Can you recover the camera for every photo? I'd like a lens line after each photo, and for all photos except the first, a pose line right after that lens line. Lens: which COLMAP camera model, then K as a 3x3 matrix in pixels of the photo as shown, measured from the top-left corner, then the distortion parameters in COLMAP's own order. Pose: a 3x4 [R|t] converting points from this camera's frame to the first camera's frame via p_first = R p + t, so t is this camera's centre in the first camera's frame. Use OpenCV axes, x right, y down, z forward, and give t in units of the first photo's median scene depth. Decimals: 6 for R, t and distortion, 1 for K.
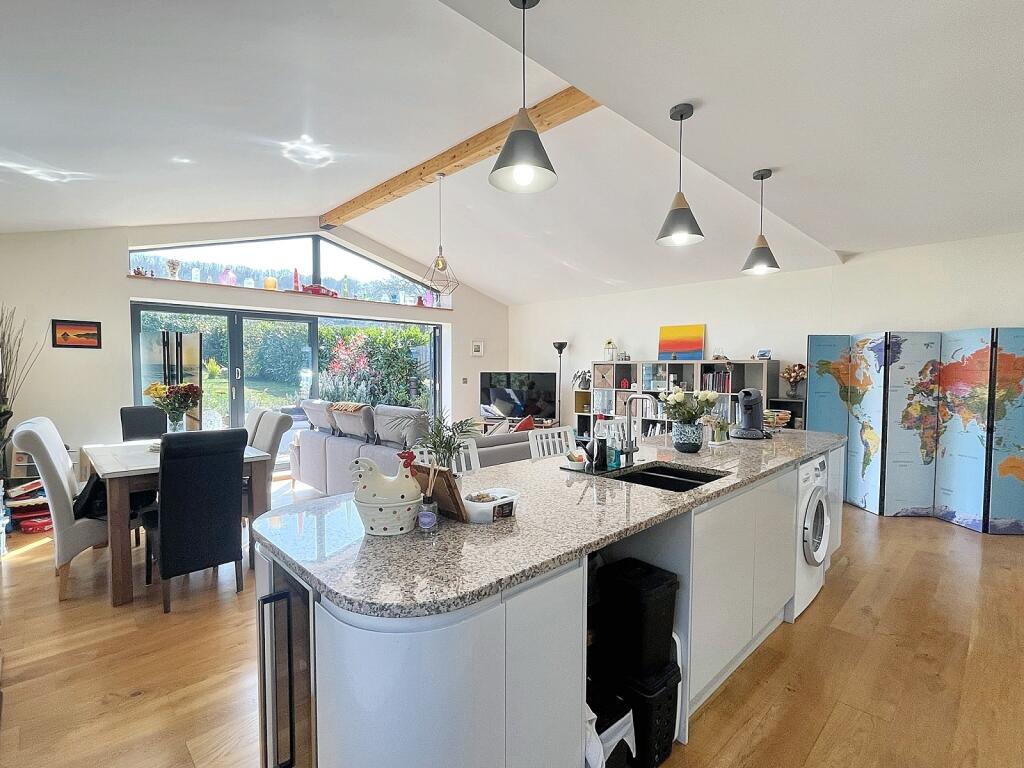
lens RADIAL K [[489.8, 0, 512.0], [0, 489.8, 384.0], [0, 0, 1]] dist [0.000459, 0.000642]
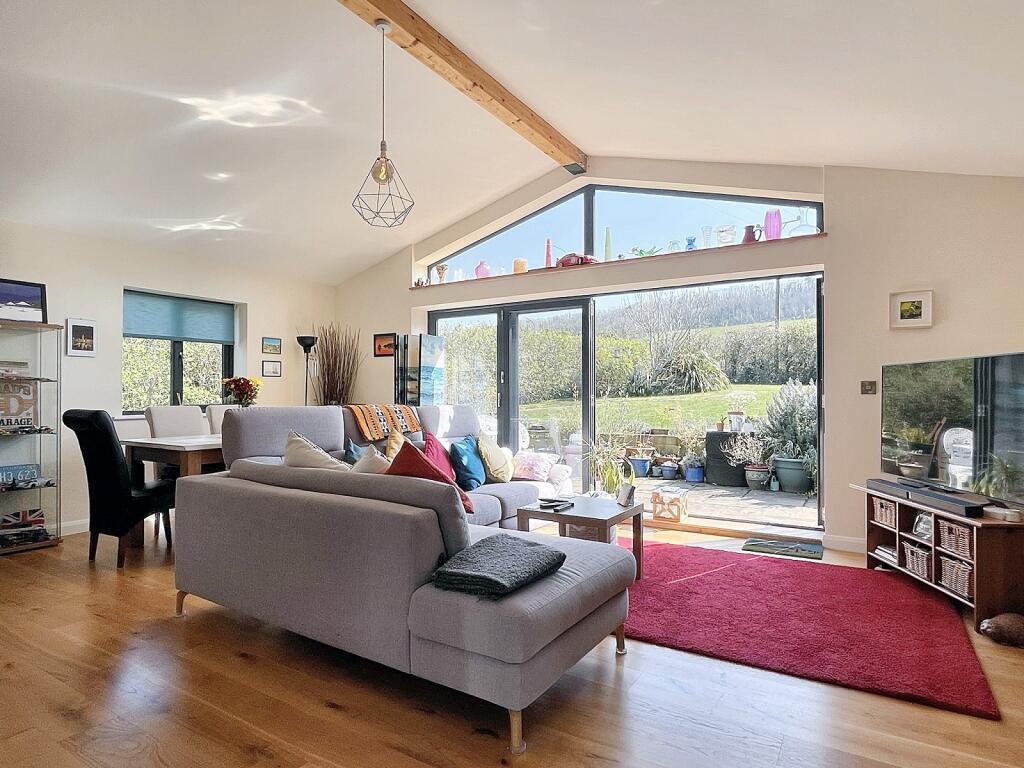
lens RADIAL K [[582.9, 0, 512.0], [0, 582.9, 384.0], [0, 0, 1]] dist [-0.000413, -0.000661]
pose [[0.240180, -0.024777, -0.970412, 0.445195], [-0.033349, 0.998873, -0.033758, 0.023886], [0.970155, 0.040470, 0.239083, 0.777485]]
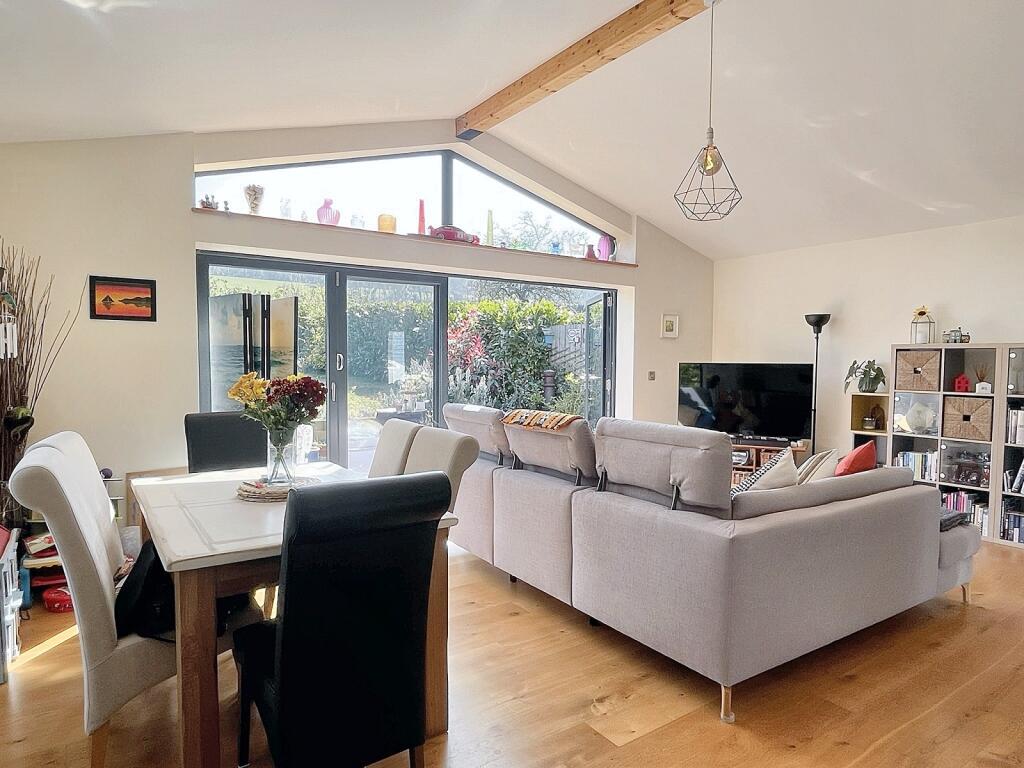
lens RADIAL K [[621.1, 0, 512.0], [0, 621.1, 384.0], [0, 0, 1]] dist [0.000086, -0.002235]
pose [[0.986147, 0.010140, -0.165565, -0.193447], [-0.009324, 0.999940, 0.005704, 0.001287], [0.165613, -0.004081, 0.986182, 0.218258]]
